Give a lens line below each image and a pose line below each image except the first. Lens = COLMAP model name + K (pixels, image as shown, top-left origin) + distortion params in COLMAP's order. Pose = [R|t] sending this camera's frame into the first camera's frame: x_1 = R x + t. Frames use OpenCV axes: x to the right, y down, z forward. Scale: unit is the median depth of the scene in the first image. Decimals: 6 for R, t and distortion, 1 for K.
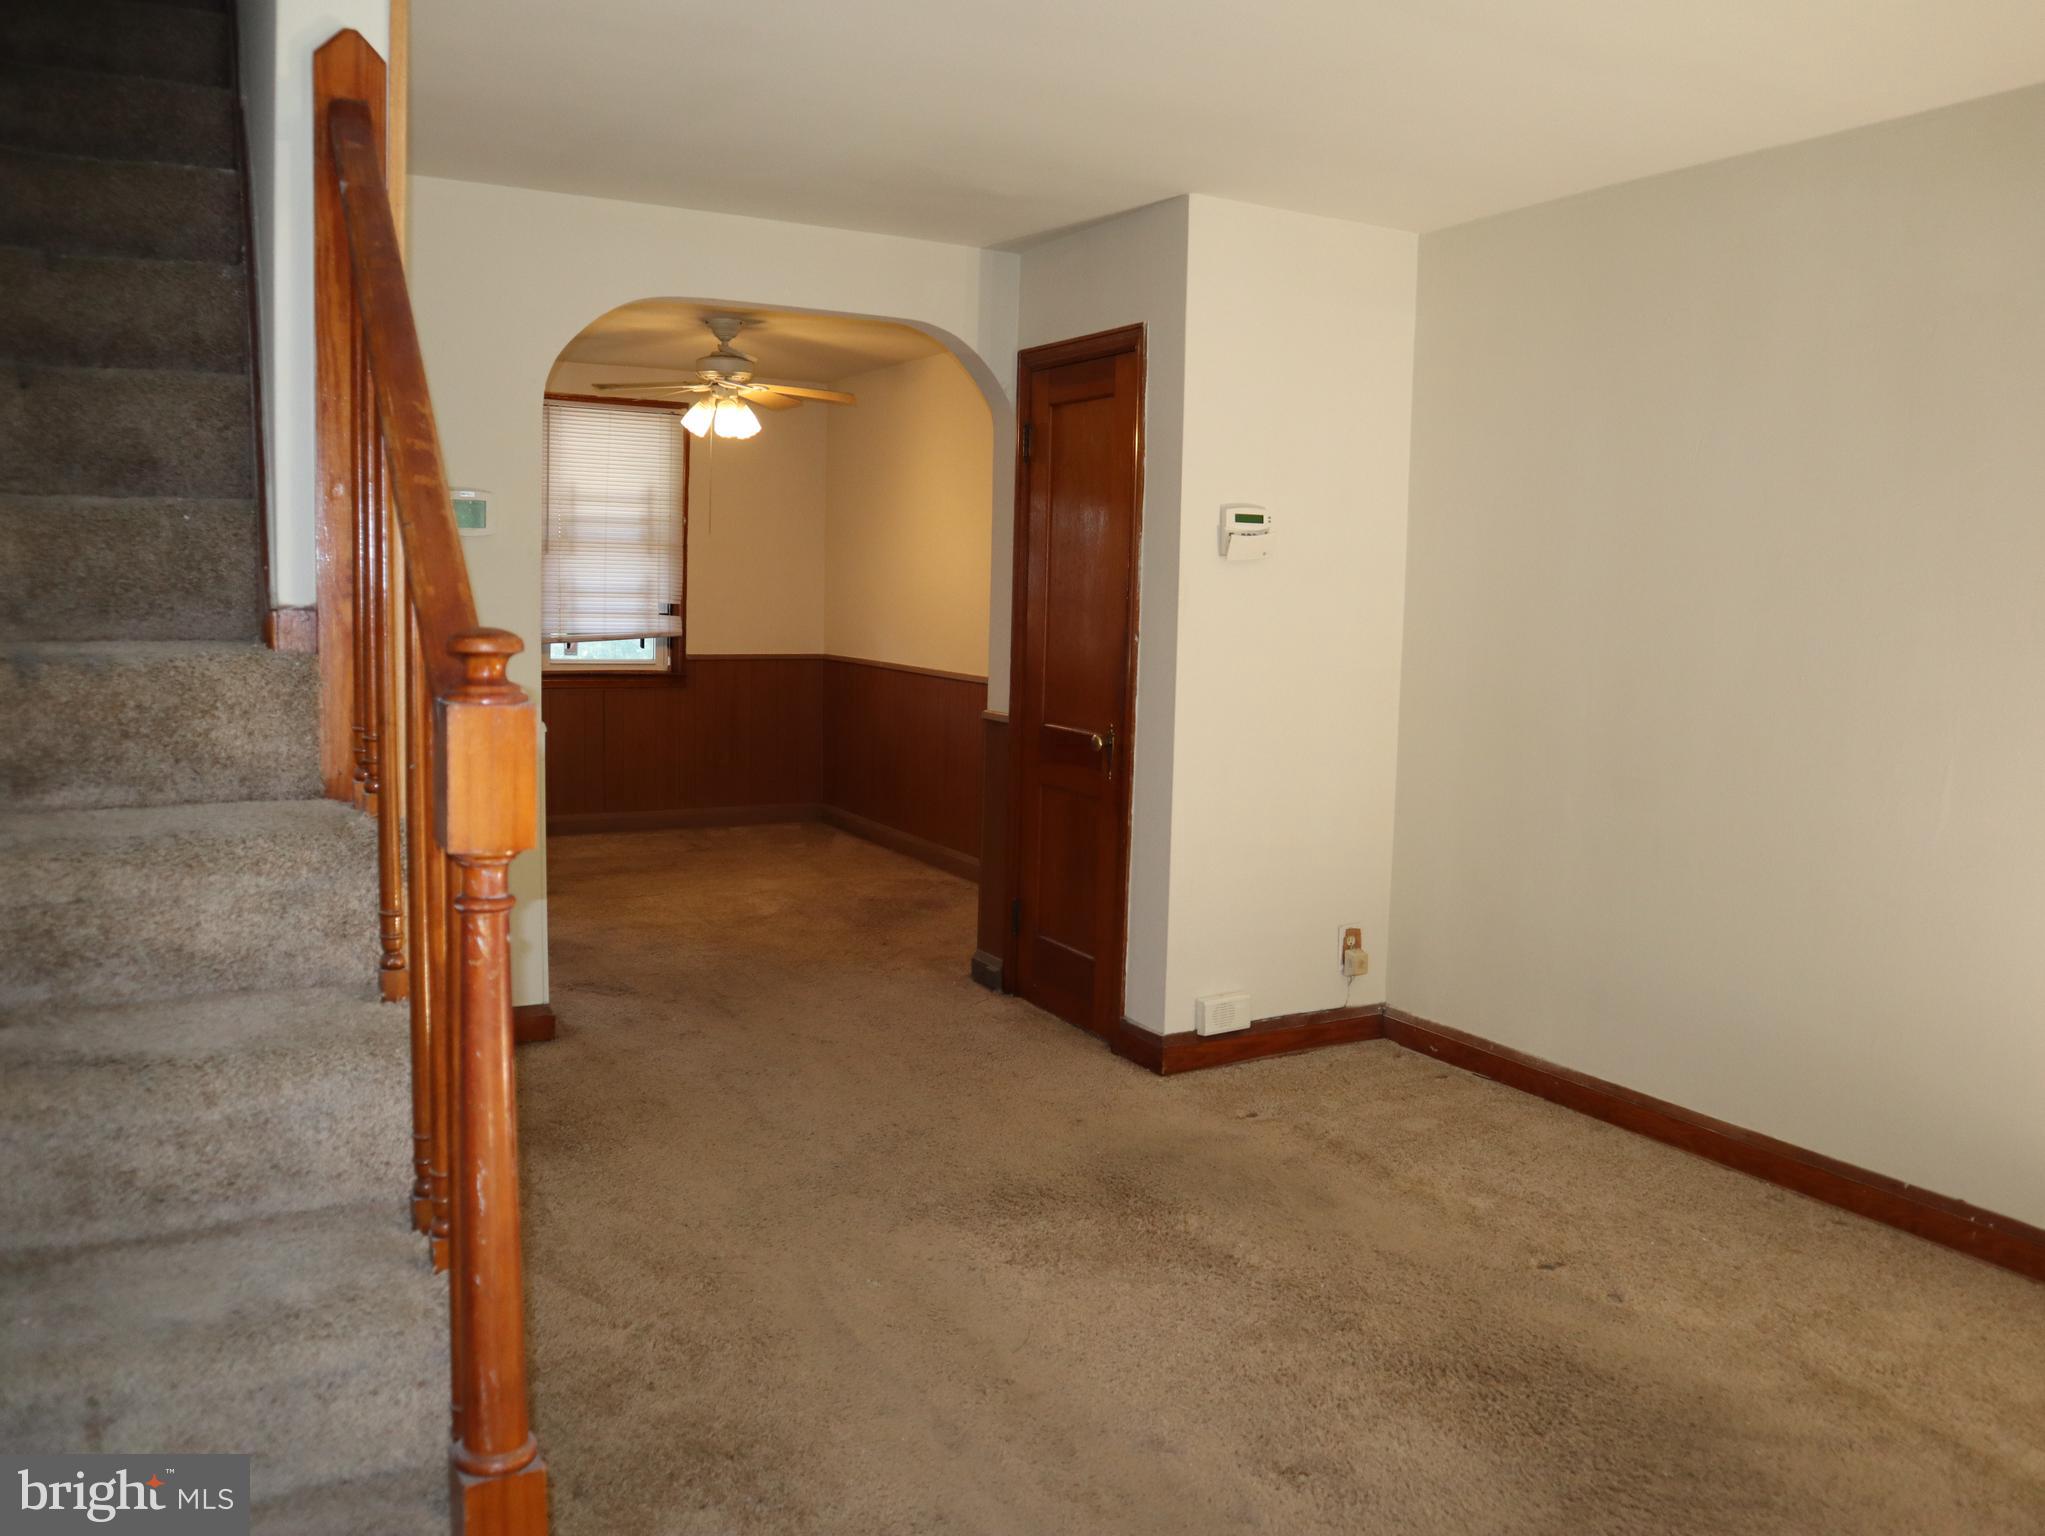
lens RADIAL K [[1597.7, 0, 1010.8], [0, 1597.7, 773.2], [0, 0, 1]] dist [-0.119094, 0.071594]
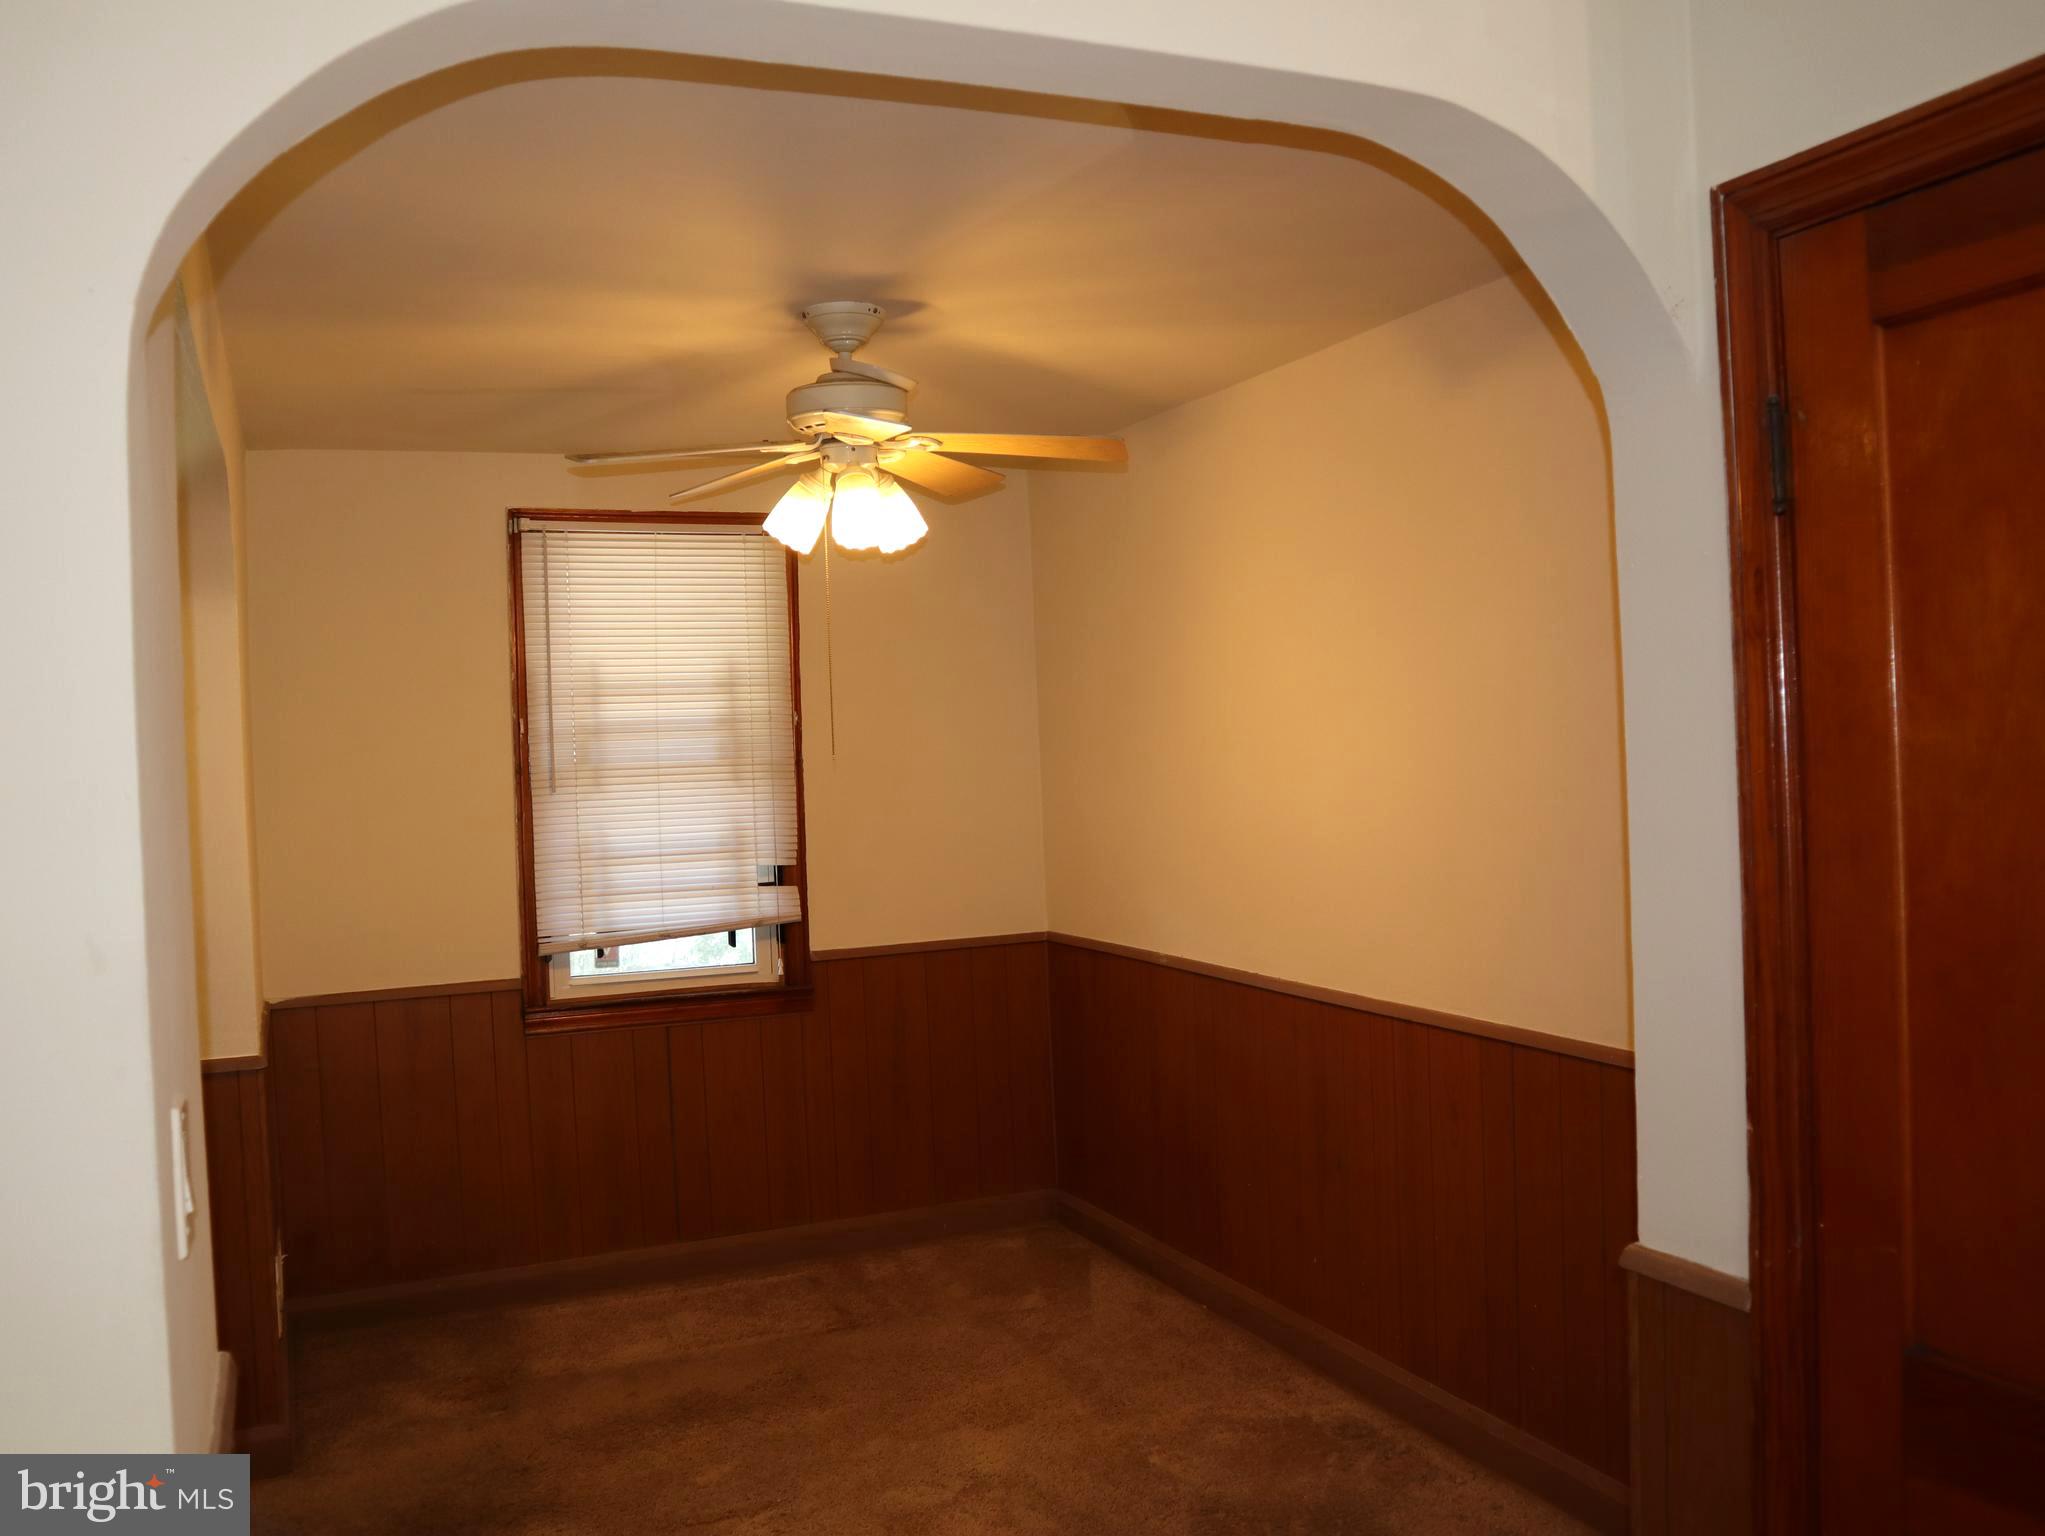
lens RADIAL K [[1698.4, 0, 1022.5], [0, 1698.4, 768.0], [0, 0, 1]] dist [-0.143755, -0.000341]
pose [[0.993860, -0.063755, -0.090431, -0.072719], [0.053983, 0.992828, -0.106668, -0.074058], [0.096583, 0.101131, 0.990174, 0.417647]]
